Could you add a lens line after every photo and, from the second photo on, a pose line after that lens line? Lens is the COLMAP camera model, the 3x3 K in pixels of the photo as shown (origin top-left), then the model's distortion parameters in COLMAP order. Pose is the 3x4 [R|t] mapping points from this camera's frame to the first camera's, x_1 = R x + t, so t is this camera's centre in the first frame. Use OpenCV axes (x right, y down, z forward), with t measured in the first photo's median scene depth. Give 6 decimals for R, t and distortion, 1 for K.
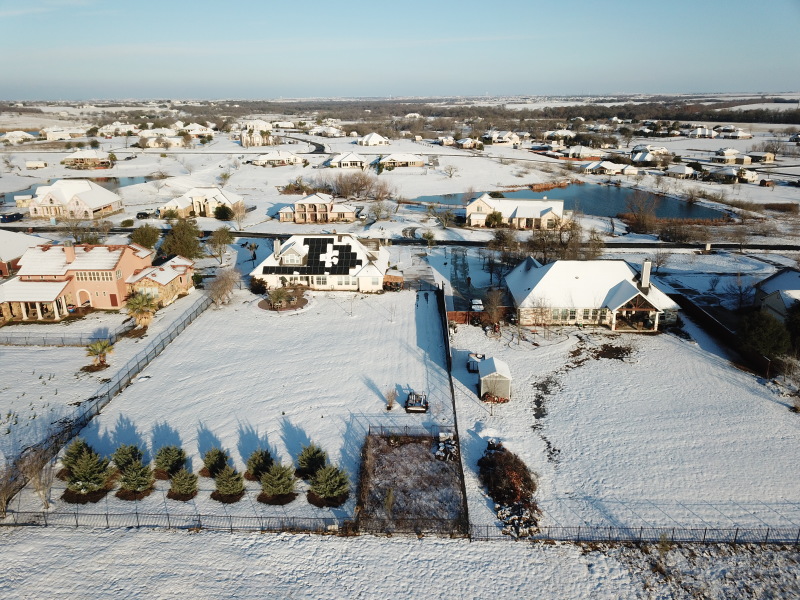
lens RADIAL K [[603.7, 0, 400.3], [0, 603.7, 298.5], [0, 0, 1]] dist [0.034633, -0.035838]
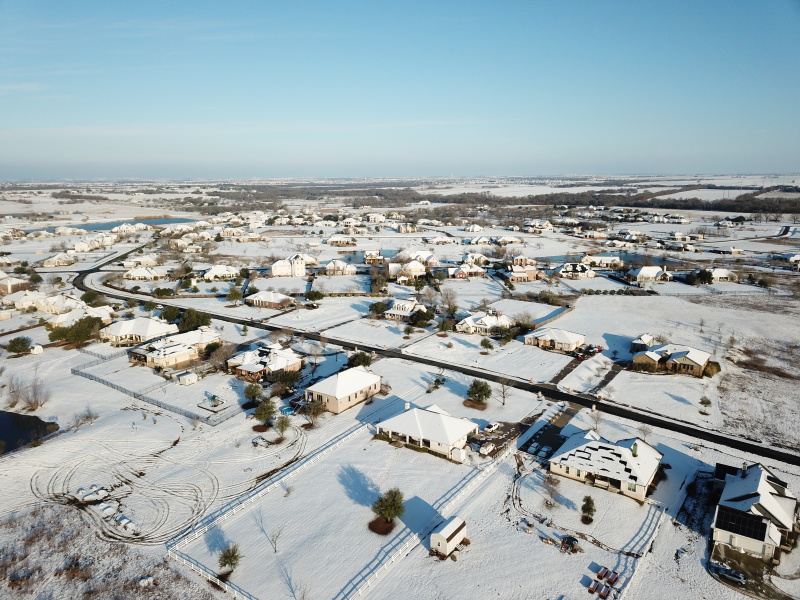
lens RADIAL K [[603.7, 0, 401.0], [0, 603.7, 300.6], [0, 0, 1]] dist [0.034633, -0.035838]
pose [[0.997867, -0.012688, 0.064039, -0.436506], [0.020147, 0.992904, -0.117202, 0.163110], [-0.062097, 0.118242, 0.991041, -0.781638]]
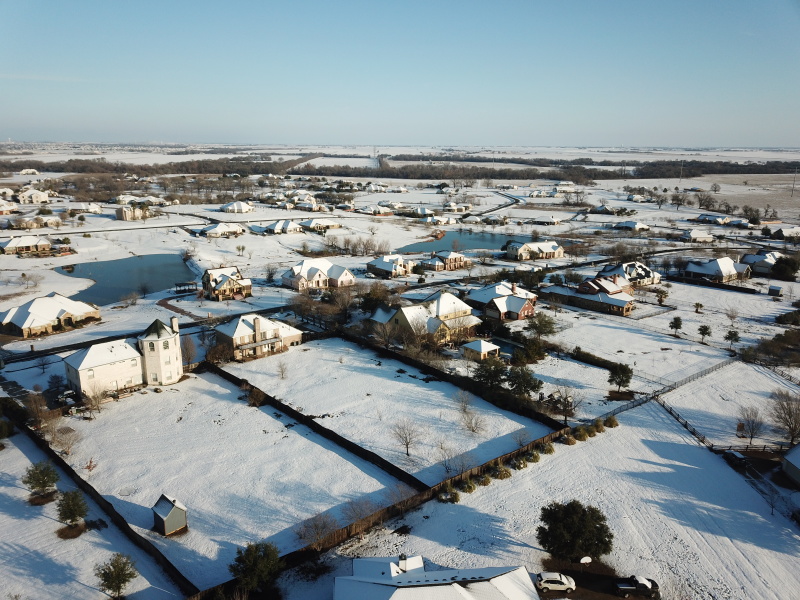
lens RADIAL K [[603.7, 0, 396.7], [0, 603.7, 299.8], [0, 0, 1]] dist [0.034633, -0.035838]
pose [[0.756068, -0.147518, 0.637651, -0.681468], [0.192167, 0.981362, -0.000820, -0.041158], [-0.625646, 0.123156, 0.770325, -0.047091]]
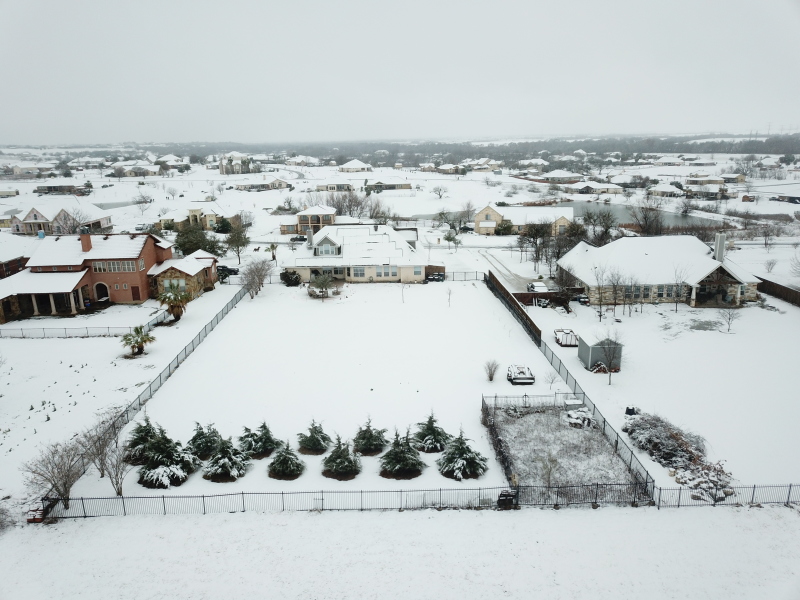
lens RADIAL K [[603.7, 0, 399.1], [0, 603.7, 298.3], [0, 0, 1]] dist [0.034633, -0.035838]
pose [[0.998348, -0.024075, 0.052167, -0.035882], [0.027301, 0.997700, -0.062046, 0.020976], [-0.050554, 0.063368, 0.996709, 0.024104]]
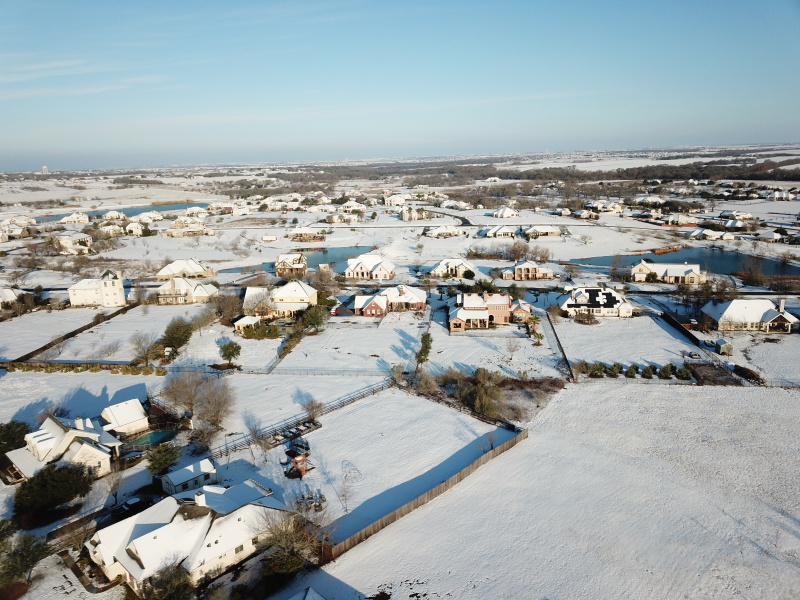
lens RADIAL K [[603.7, 0, 400.7], [0, 603.7, 298.0], [0, 0, 1]] dist [0.034633, -0.035838]
pose [[0.995552, -0.004339, -0.094113, -0.172614], [-0.004145, 0.995954, -0.089768, 0.031408], [0.094122, 0.089759, 0.991506, -0.293199]]
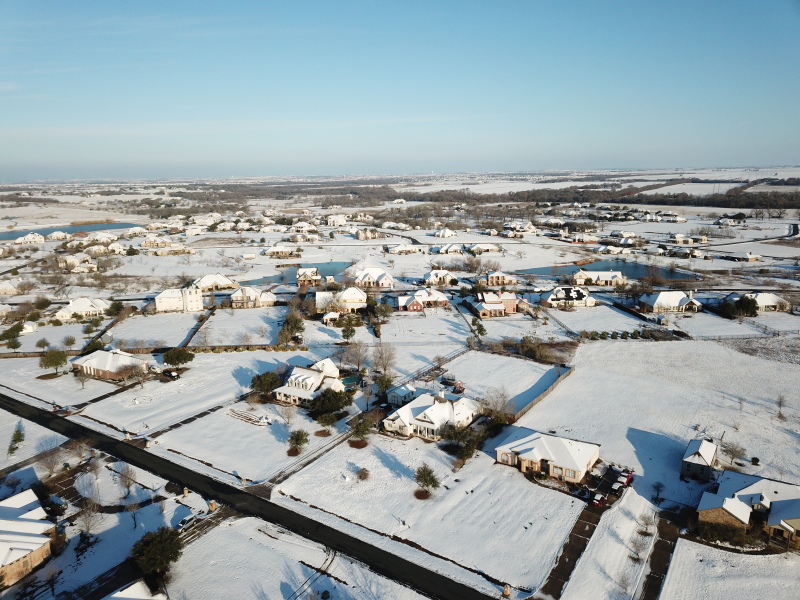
lens RADIAL K [[603.7, 0, 400.5], [0, 603.7, 296.2], [0, 0, 1]] dist [0.034633, -0.035838]
pose [[0.995545, -0.029244, 0.089641, -0.346827], [0.039842, 0.992116, -0.118821, 0.071079], [-0.085459, 0.121863, 0.988861, -0.500152]]
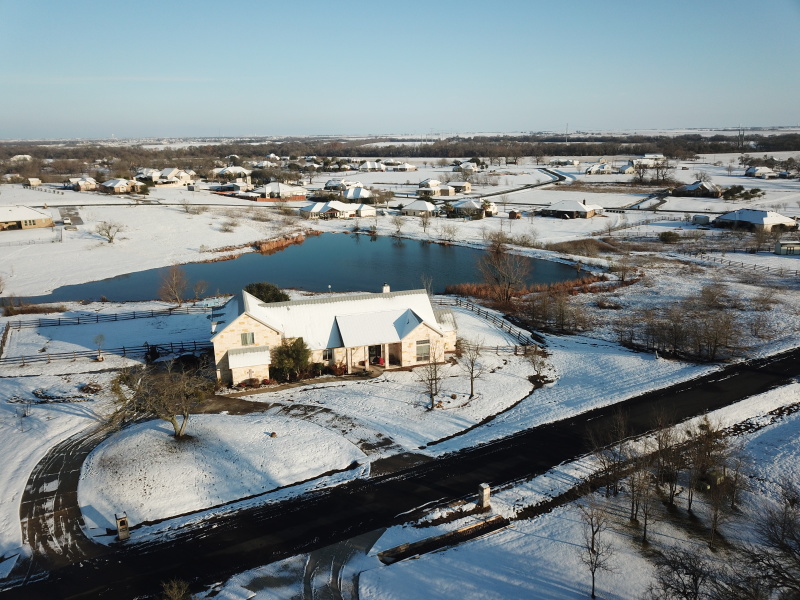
lens RADIAL K [[603.7, 0, 396.2], [0, 603.7, 298.1], [0, 0, 1]] dist [0.034633, -0.035838]
pose [[0.847529, -0.142319, 0.511312, 0.008734], [0.175354, 0.984364, -0.016669, -0.080785], [-0.500945, 0.103788, 0.859234, 0.329351]]
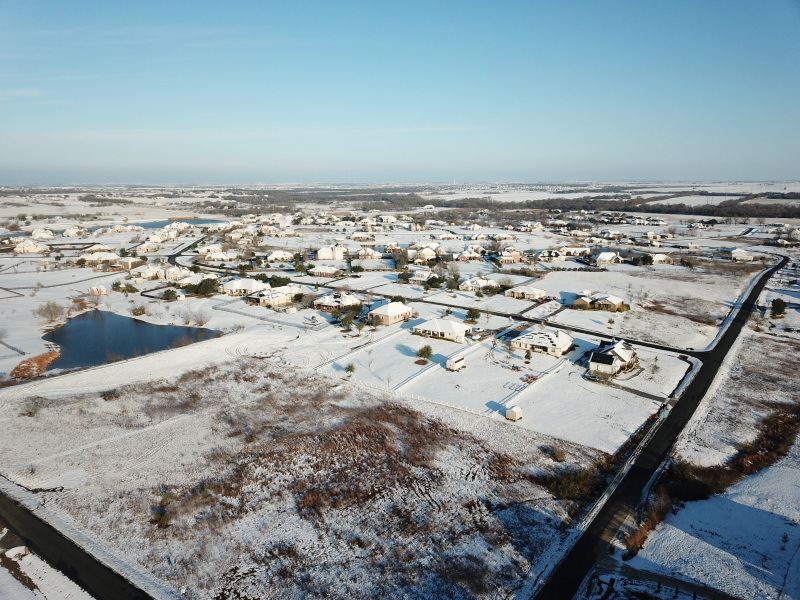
lens RADIAL K [[603.7, 0, 401.0], [0, 603.7, 304.1], [0, 0, 1]] dist [0.034633, -0.035838]
pose [[0.998110, -0.007973, 0.060926, -0.491948], [0.015293, 0.992579, -0.120635, 0.268968], [-0.059512, 0.121338, 0.990826, -1.107427]]
